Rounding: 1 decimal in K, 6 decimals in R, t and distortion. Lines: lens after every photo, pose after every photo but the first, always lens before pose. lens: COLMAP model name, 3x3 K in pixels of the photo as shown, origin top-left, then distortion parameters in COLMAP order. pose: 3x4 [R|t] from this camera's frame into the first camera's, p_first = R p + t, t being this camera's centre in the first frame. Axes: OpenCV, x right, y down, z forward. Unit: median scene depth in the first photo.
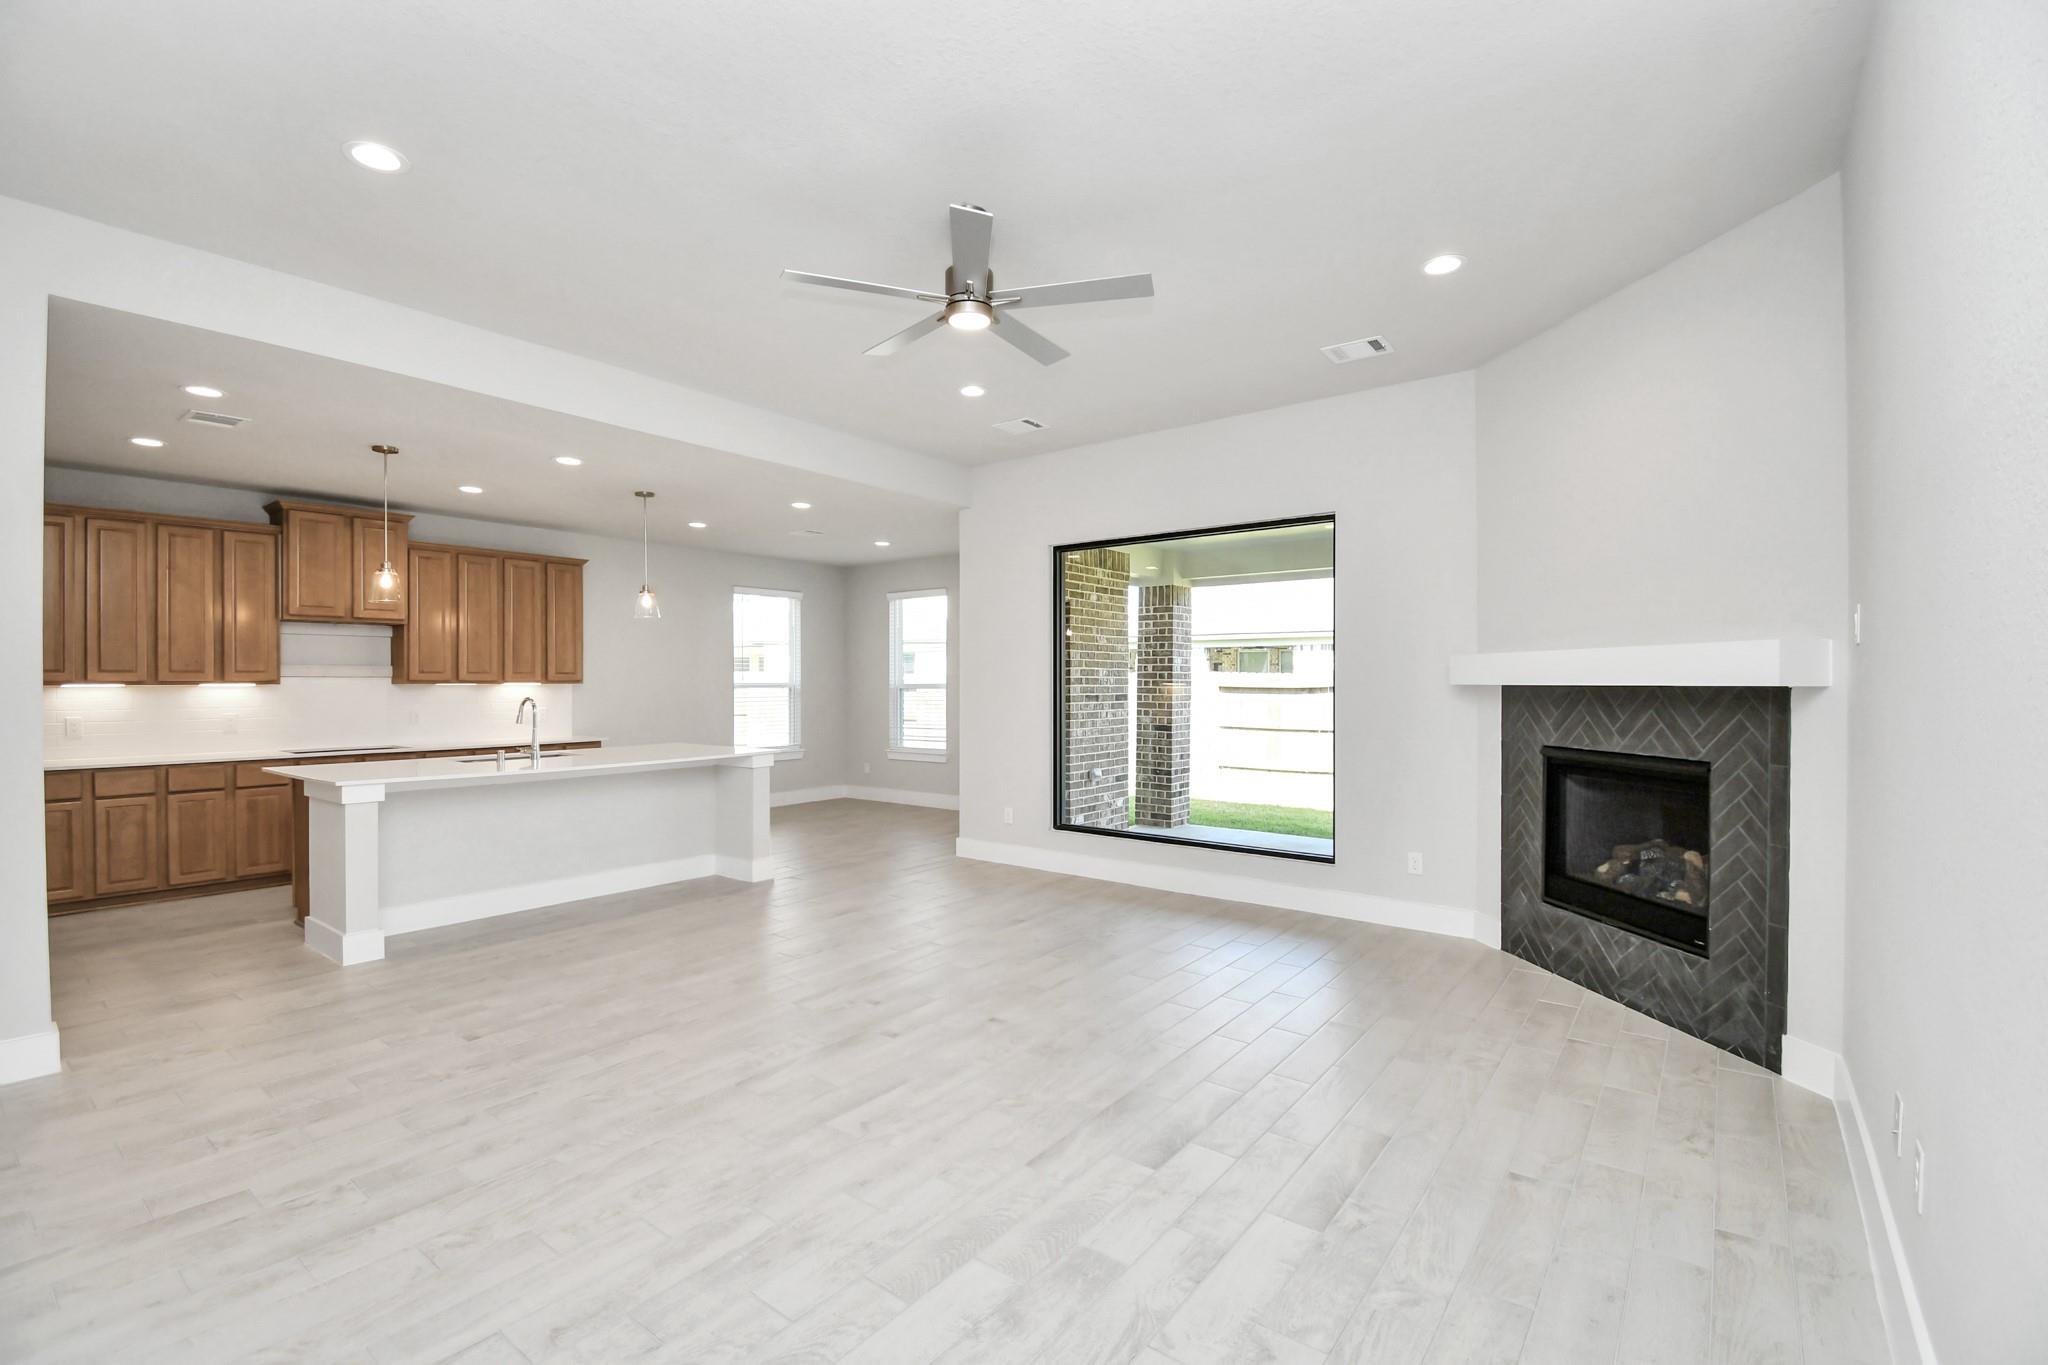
lens RADIAL K [[911.6, 0, 1020.3], [0, 911.6, 676.1], [0, 0, 1]] dist [0.024506, -0.027358]
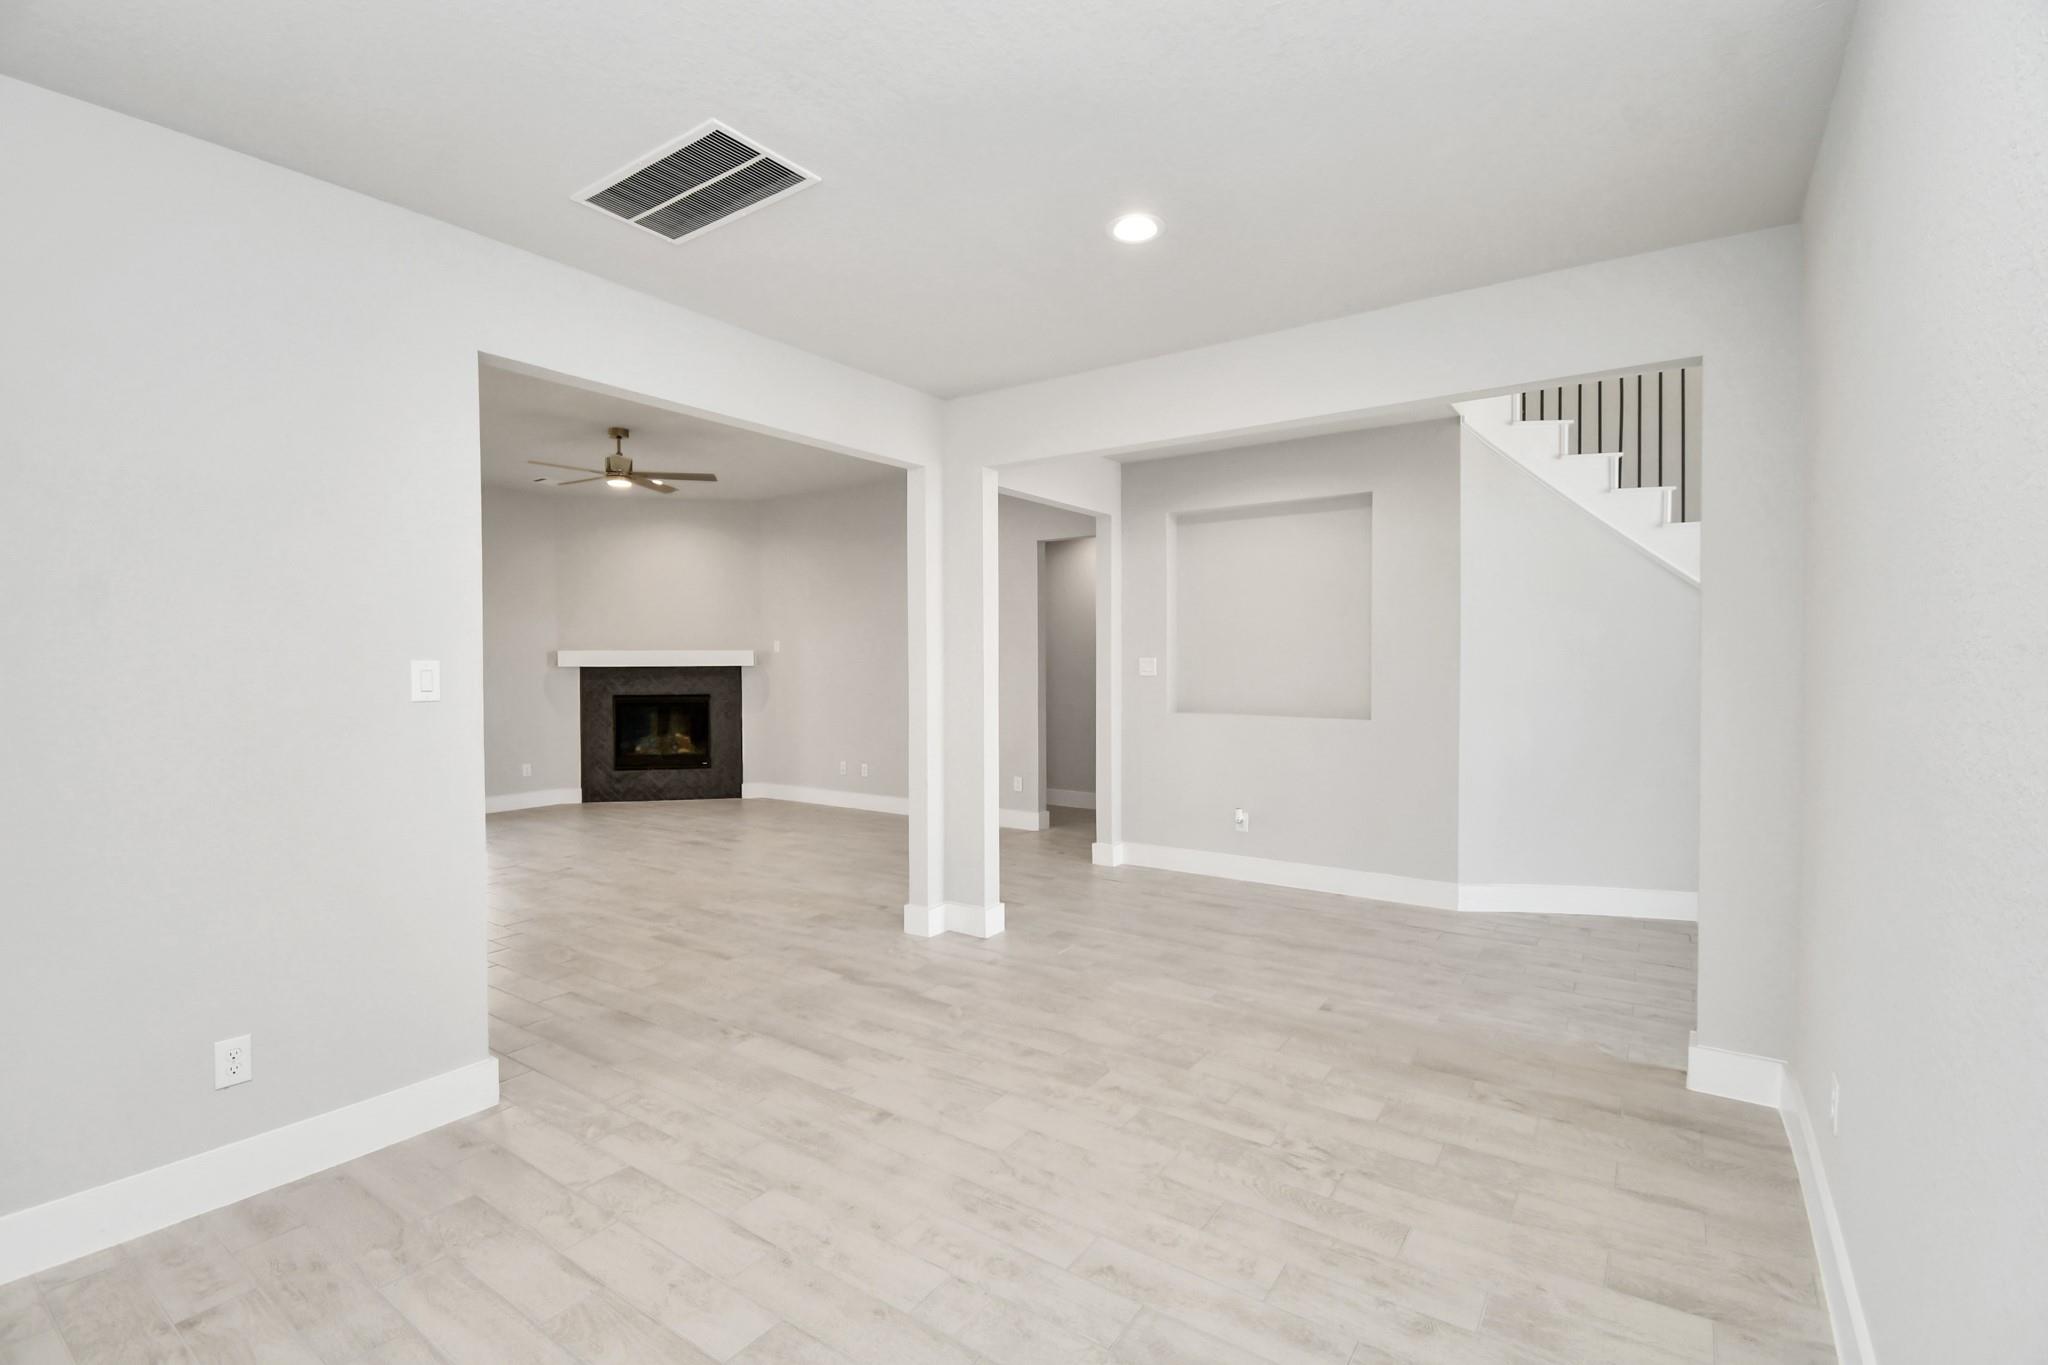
lens RADIAL K [[911.6, 0, 1020.3], [0, 911.6, 676.1], [0, 0, 1]] dist [0.024506, -0.027358]
pose [[-0.066489, -0.010431, 0.997733, -1.955285], [-0.001182, 0.999945, 0.010376, 0.011267], [-0.997786, -0.000489, -0.066498, 0.266760]]
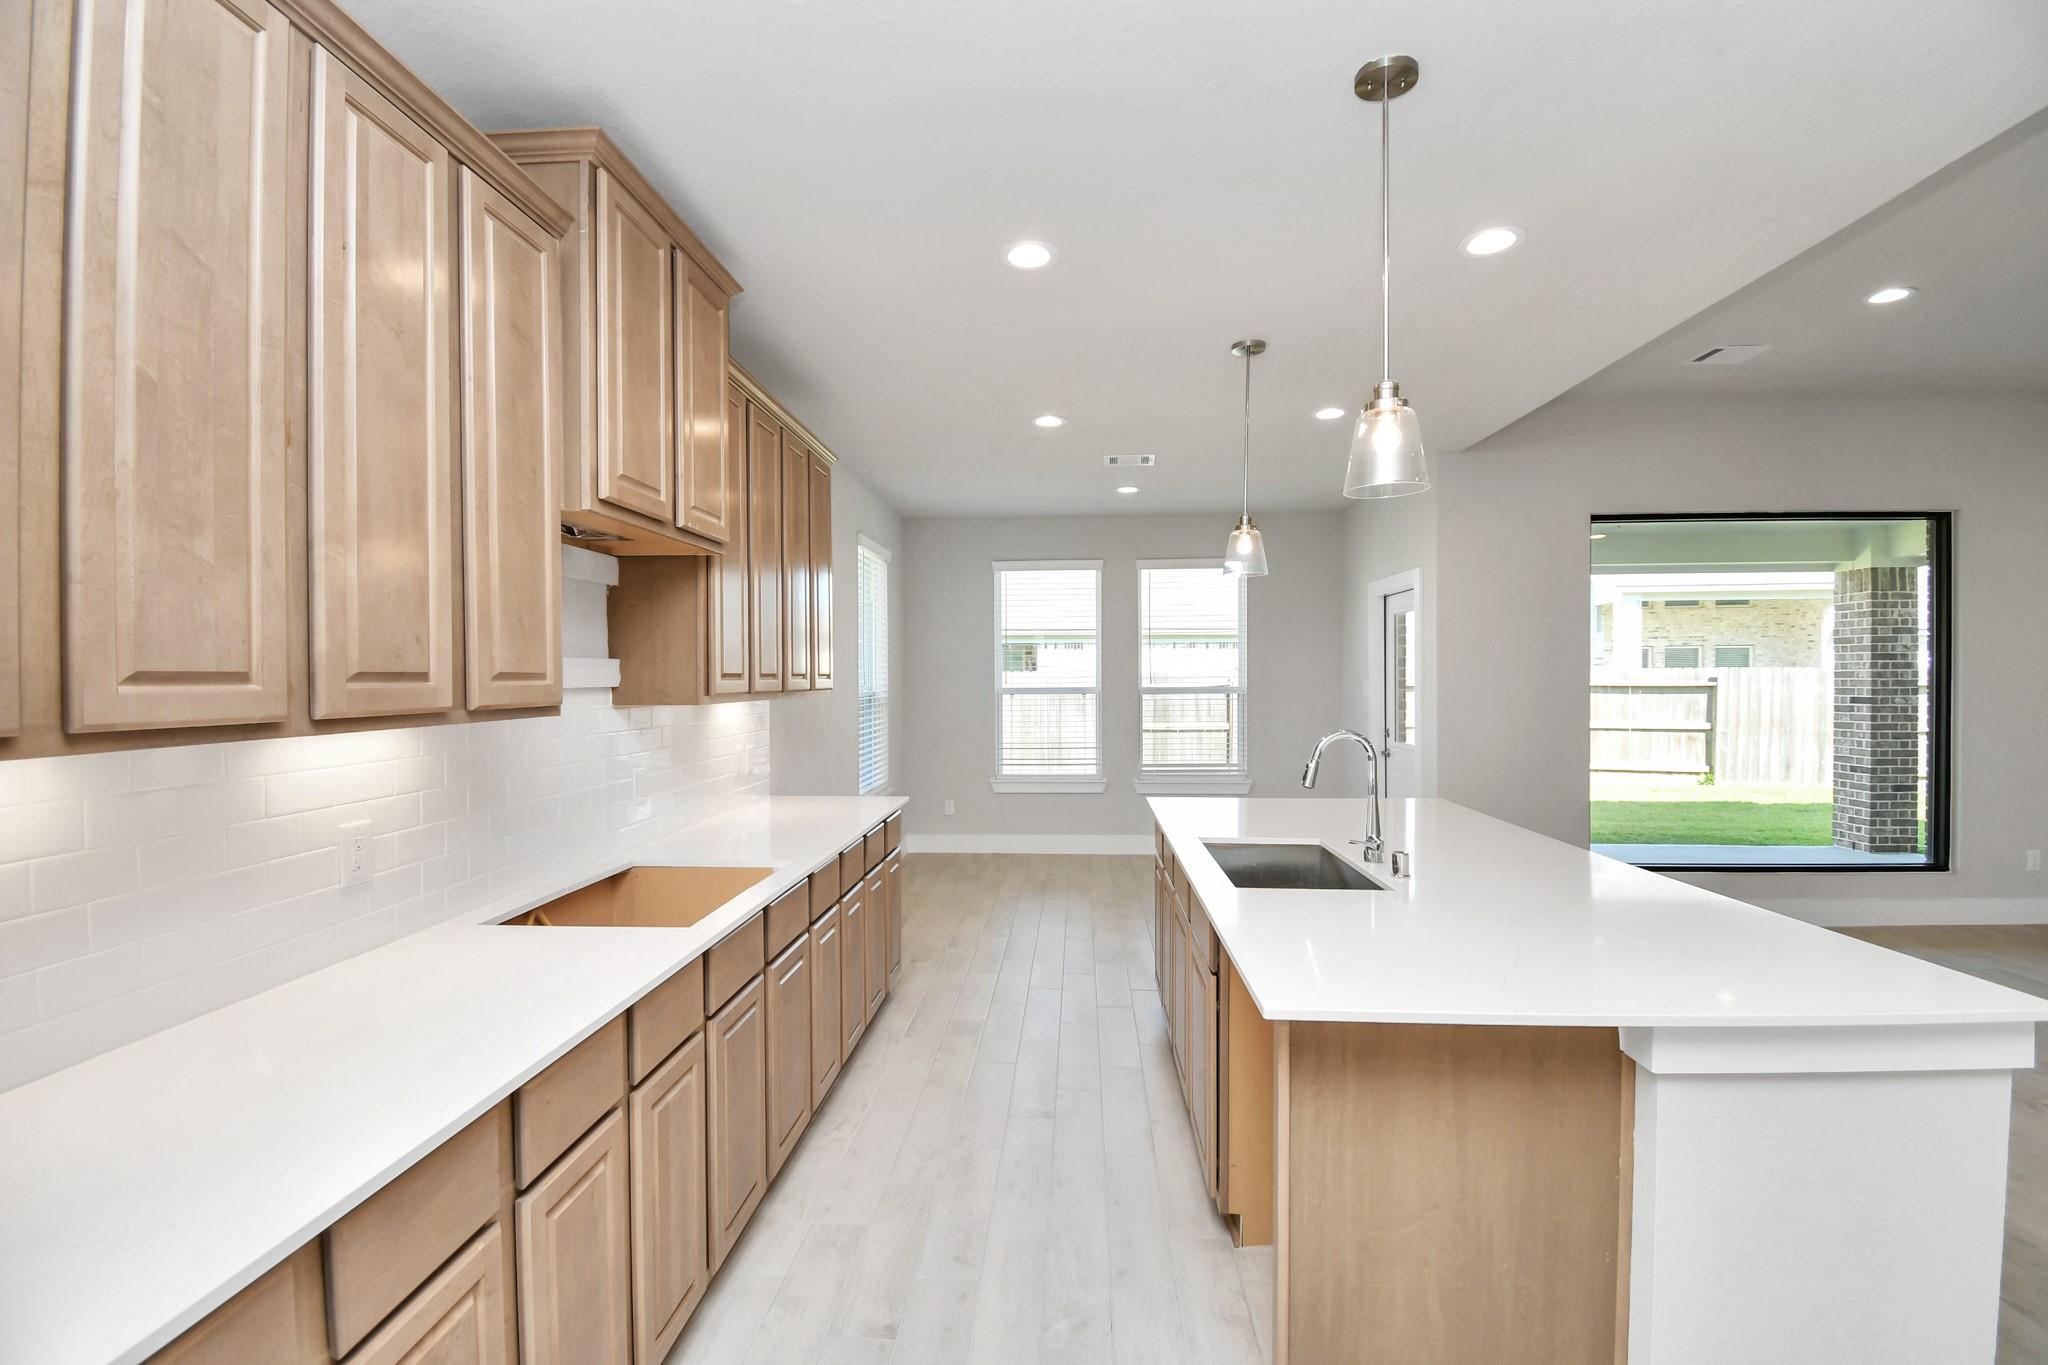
lens RADIAL K [[900.5, 0, 1023.7], [0, 900.5, 688.9], [0, 0, 1]] dist [0.016615, -0.025436]
pose [[0.825451, -0.008532, 0.564409, -1.539762], [-0.000207, 0.999881, 0.015418, -0.005566], [-0.564473, -0.012843, 0.825351, 1.189113]]
